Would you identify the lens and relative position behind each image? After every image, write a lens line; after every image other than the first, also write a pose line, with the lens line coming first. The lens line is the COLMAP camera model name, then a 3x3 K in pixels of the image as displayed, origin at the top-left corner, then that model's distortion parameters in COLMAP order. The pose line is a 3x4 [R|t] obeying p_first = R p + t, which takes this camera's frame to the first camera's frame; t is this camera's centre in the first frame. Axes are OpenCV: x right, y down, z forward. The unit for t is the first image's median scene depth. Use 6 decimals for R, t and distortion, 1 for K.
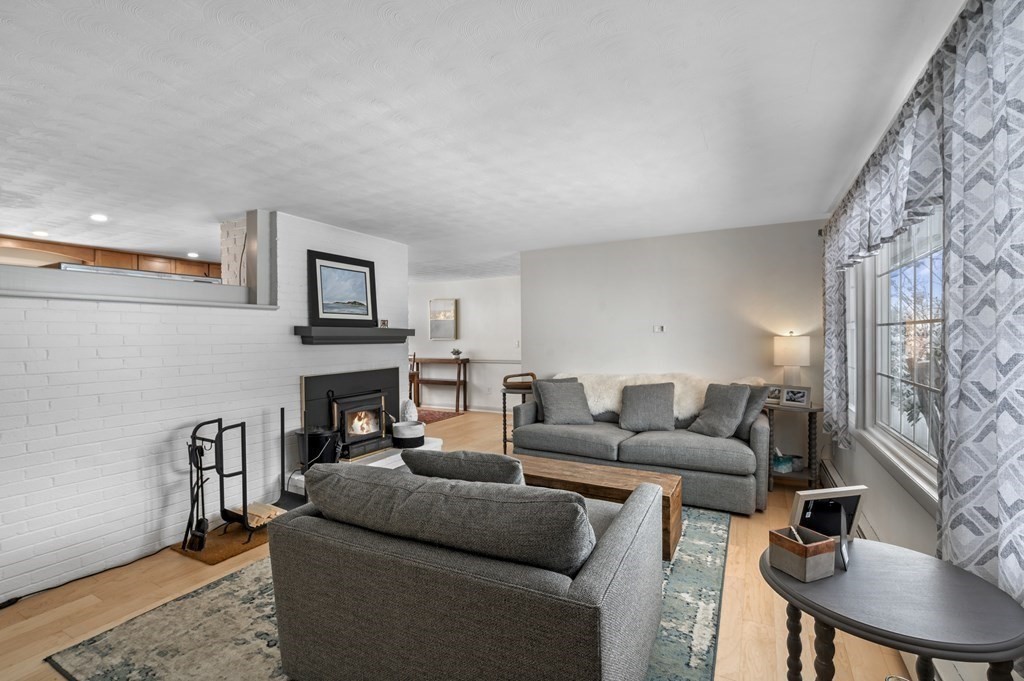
lens RADIAL K [[447.0, 0, 512.0], [0, 447.0, 340.5], [0, 0, 1]] dist [-0.011704, -0.000319]
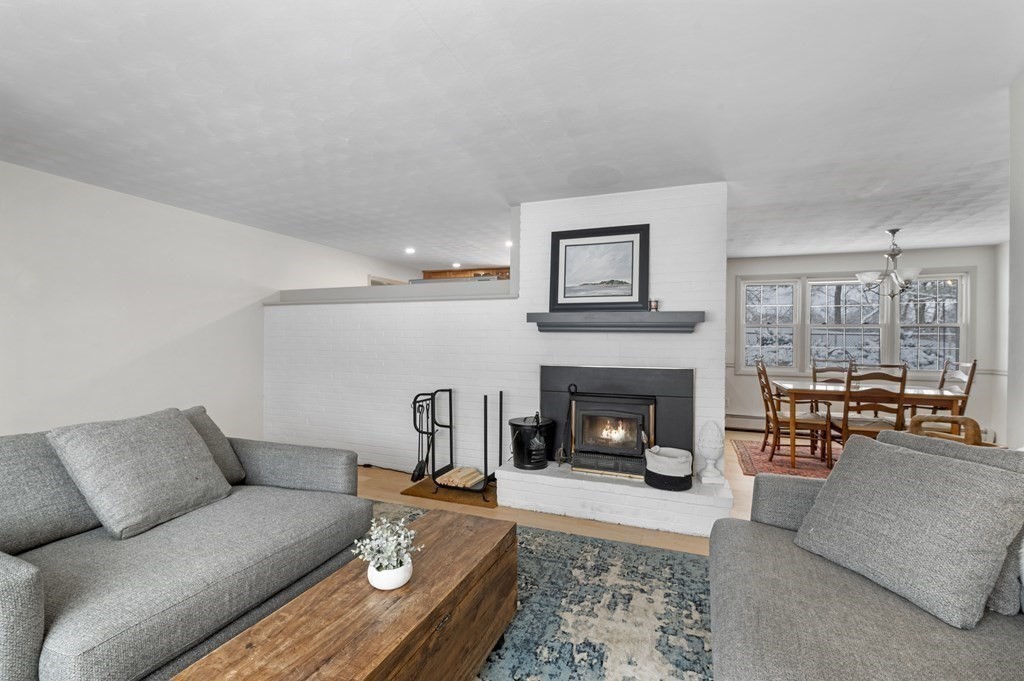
lens RADIAL K [[447.0, 0, 512.0], [0, 447.0, 340.5], [0, 0, 1]] dist [-0.011704, -0.000319]
pose [[0.122209, 0.011611, -0.992436, 0.383017], [-0.019155, 0.999773, 0.009338, 0.015522], [0.992319, 0.017869, 0.122404, 0.646009]]
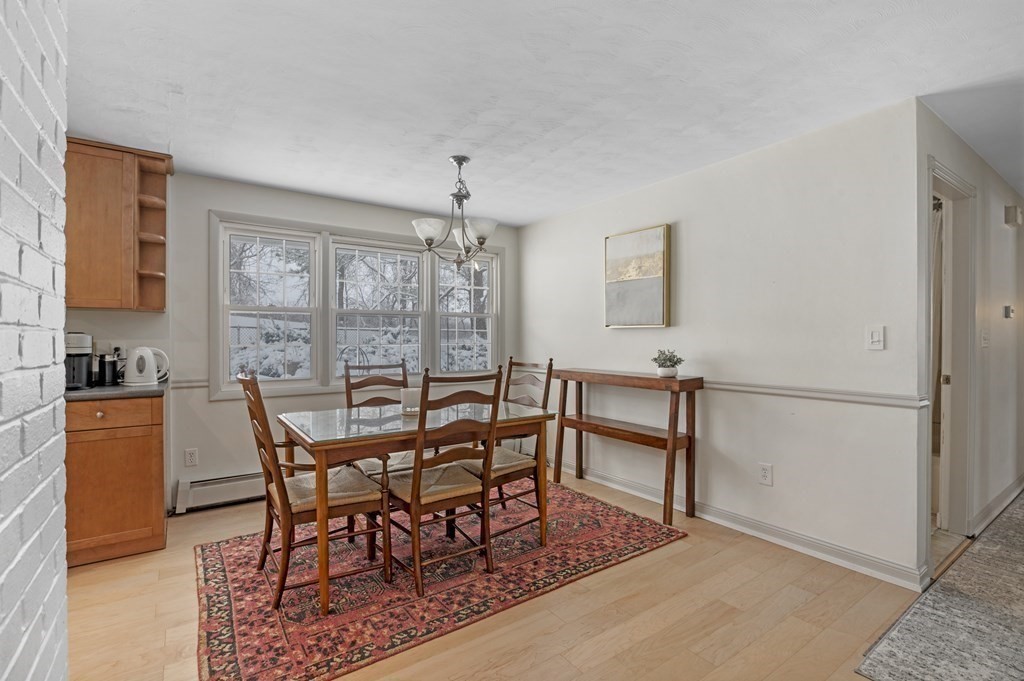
lens RADIAL K [[469.6, 0, 512.0], [0, 469.6, 340.5], [0, 0, 1]] dist [-0.011604, 0.000089]
pose [[0.896687, 0.007761, -0.442597, -0.117964], [-0.008473, 0.999964, 0.000368, 0.019364], [0.442584, 0.003420, 0.896721, 1.032858]]
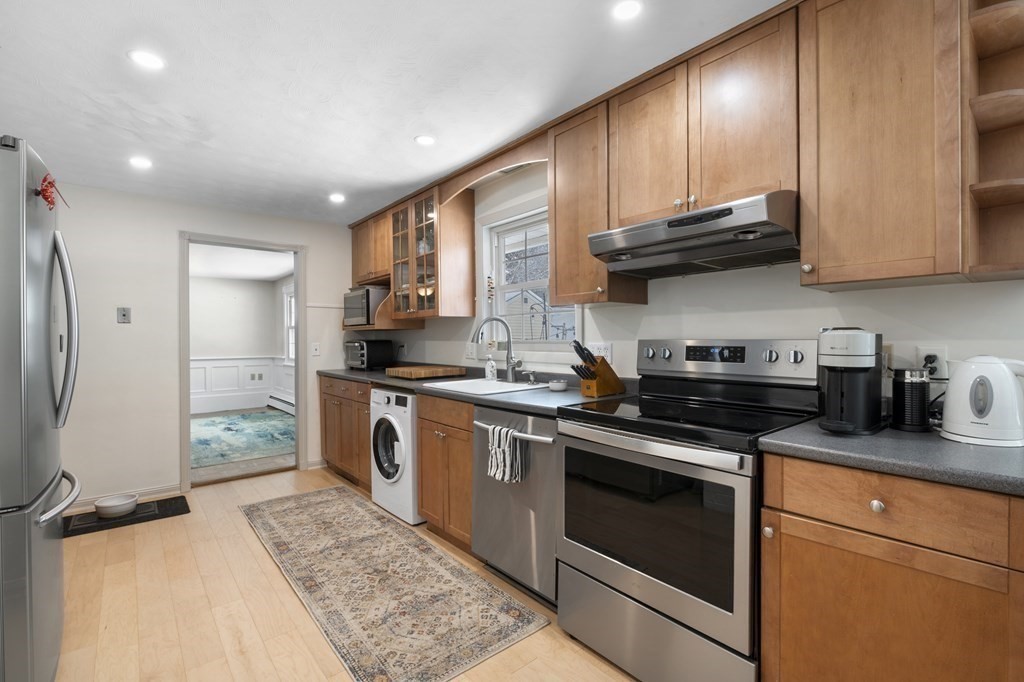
lens RADIAL K [[447.0, 0, 512.0], [0, 447.0, 341.0], [0, 0, 1]] dist [-0.011704, -0.000319]
pose [[-0.374679, 0.015549, -0.927024, -0.489367], [0.002859, 0.999874, 0.015615, 0.017827], [0.927150, 0.003201, -0.374676, 1.210613]]
